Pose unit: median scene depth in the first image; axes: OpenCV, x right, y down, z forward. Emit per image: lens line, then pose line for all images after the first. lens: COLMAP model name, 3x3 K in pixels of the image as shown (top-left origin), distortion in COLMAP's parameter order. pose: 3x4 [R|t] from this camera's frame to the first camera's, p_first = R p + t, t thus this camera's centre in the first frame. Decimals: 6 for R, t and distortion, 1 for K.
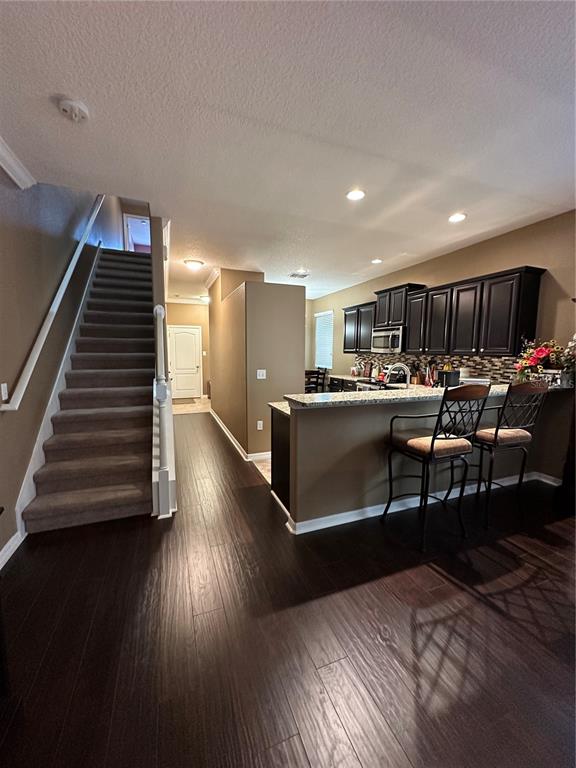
lens RADIAL K [[304.3, 0, 288.6], [0, 304.3, 383.5], [0, 0, 1]] dist [-0.000668, -0.000018]
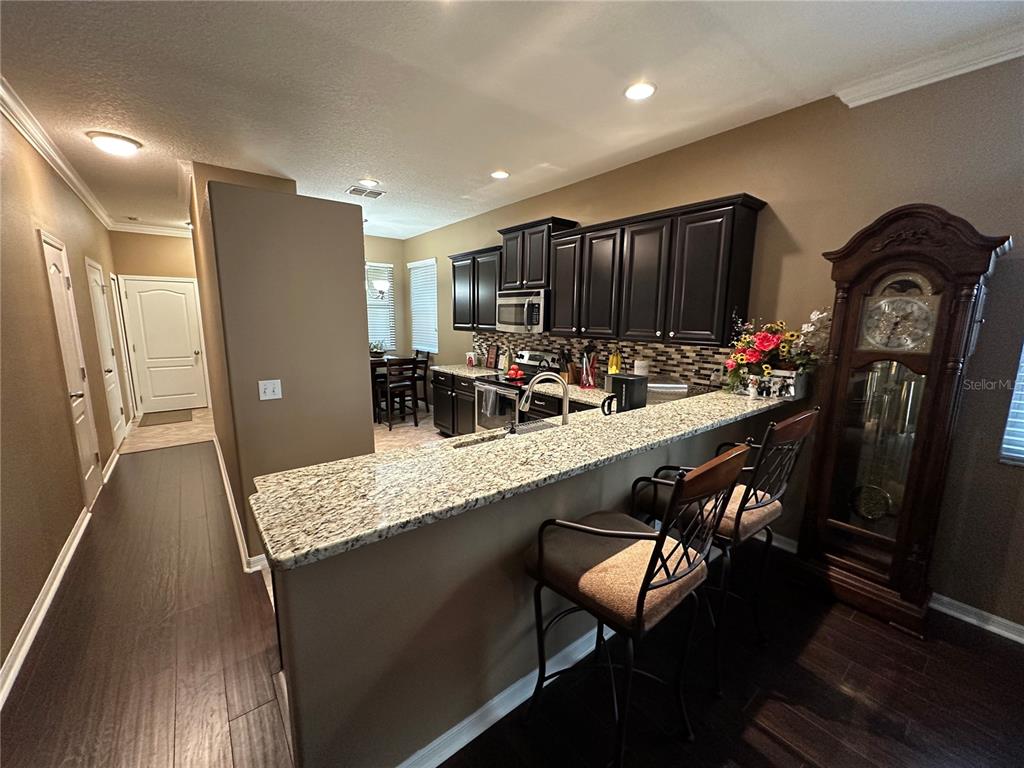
lens RADIAL K [[405.8, 0, 509.2], [0, 405.8, 383.4], [0, 0, 1]] dist [-0.000668, -0.000018]
pose [[0.958793, -0.046960, 0.280197, 0.072041], [0.029935, 0.997453, 0.064737, -0.055806], [-0.282524, -0.053682, 0.957757, 0.236476]]
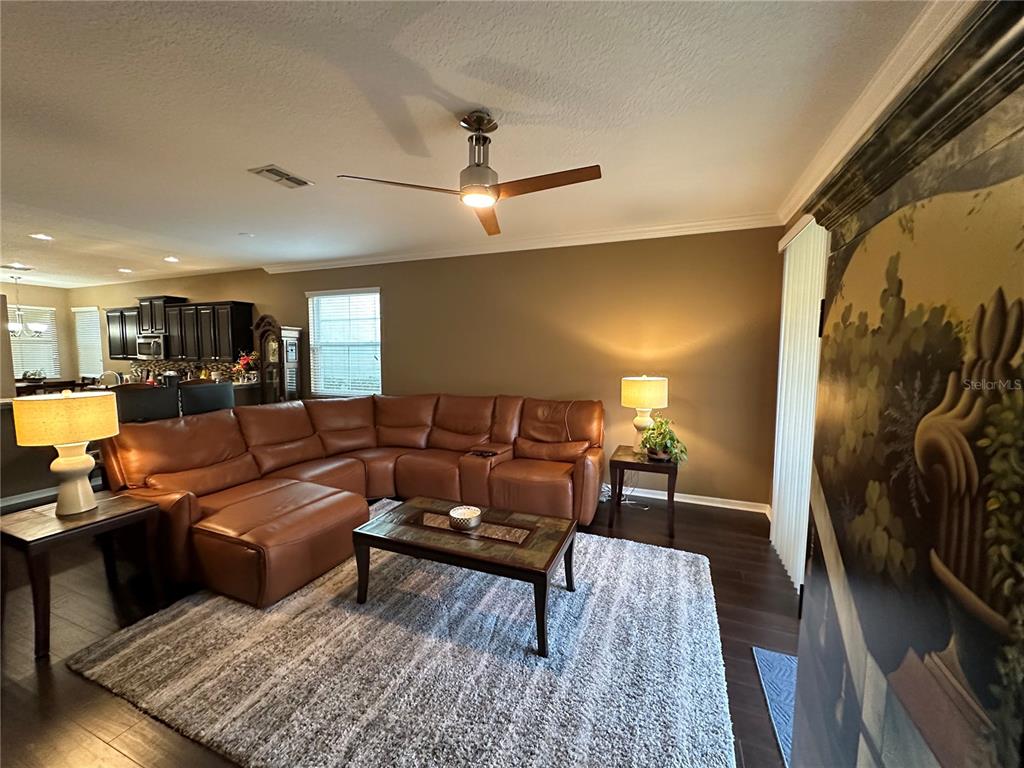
lens RADIAL K [[405.8, 0, 516.2], [0, 405.8, 385.6], [0, 0, 1]] dist [-0.000668, -0.000018]
pose [[0.685880, -0.058482, 0.725361, 0.177277], [0.073764, 0.997219, 0.010652, 0.067909], [-0.723966, 0.046199, 0.688286, -0.885582]]
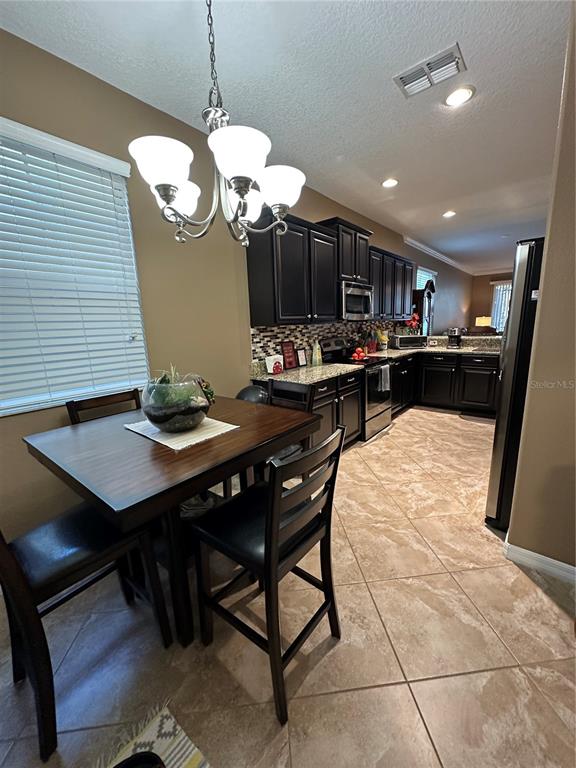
lens RADIAL K [[304.3, 0, 287.2], [0, 304.3, 385.3], [0, 0, 1]] dist [-0.000668, -0.000018]
pose [[-0.475414, -0.166177, 0.863925, -0.267098], [0.127121, 0.958717, 0.254365, -0.167378], [-0.870529, 0.230752, -0.434663, 1.596137]]
